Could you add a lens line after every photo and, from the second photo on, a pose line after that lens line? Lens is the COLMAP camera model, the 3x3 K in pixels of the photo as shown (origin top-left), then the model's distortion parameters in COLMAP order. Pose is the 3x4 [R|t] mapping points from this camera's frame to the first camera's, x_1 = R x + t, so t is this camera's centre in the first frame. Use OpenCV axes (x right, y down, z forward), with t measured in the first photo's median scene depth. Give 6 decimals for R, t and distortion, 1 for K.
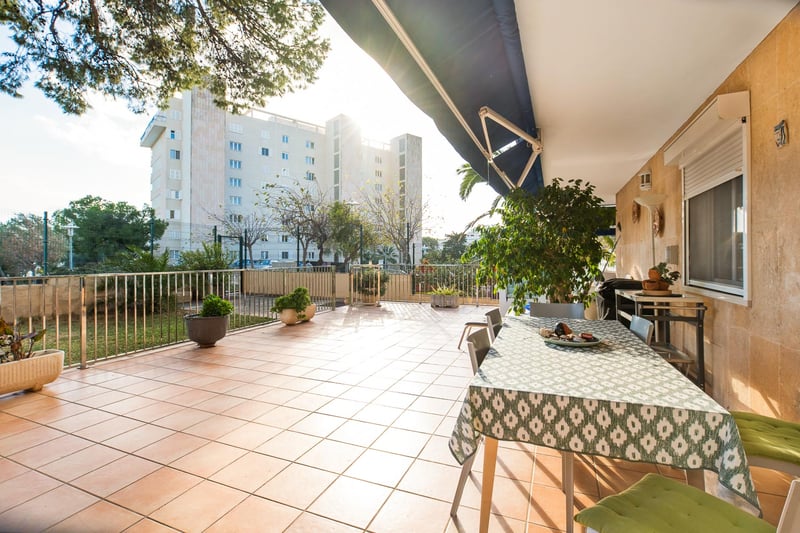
lens RADIAL K [[379.6, 0, 397.4], [0, 379.6, 261.2], [0, 0, 1]] dist [-0.028166, 0.001589]
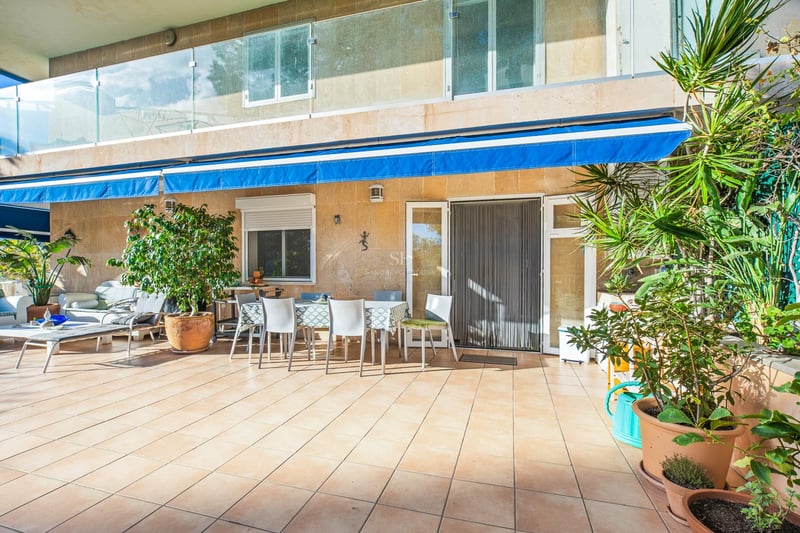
lens RADIAL K [[379.6, 0, 400.4], [0, 379.6, 268.8], [0, 0, 1]] dist [-0.028166, 0.001589]
pose [[-0.103864, -0.005344, 0.994577, -0.391096], [0.011960, 0.999907, 0.006622, 0.001725], [-0.994520, 0.012583, -0.103790, 0.179989]]
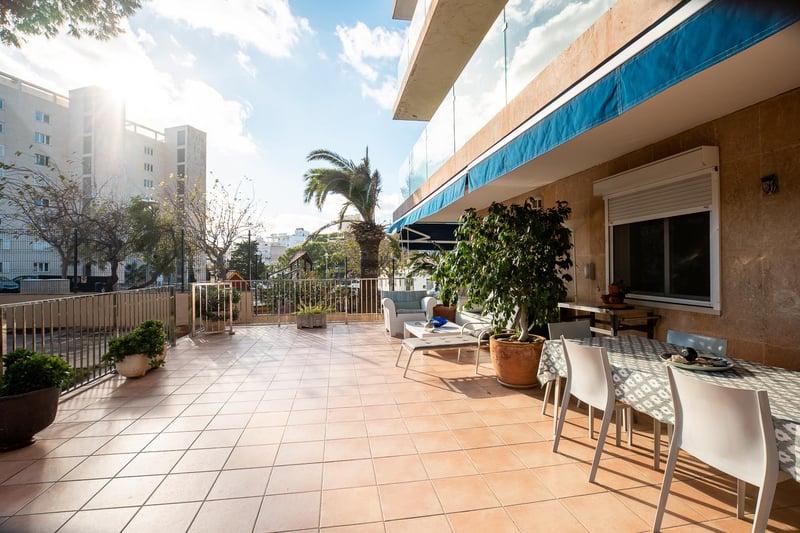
lens RADIAL K [[379.6, 0, 403.0], [0, 379.6, 264.0], [0, 0, 1]] dist [-0.028166, 0.001589]
pose [[0.841916, -0.003234, 0.539599, -0.168653], [0.012712, 0.999823, -0.013841, -0.012645], [-0.539459, 0.018512, 0.841808, 0.129384]]
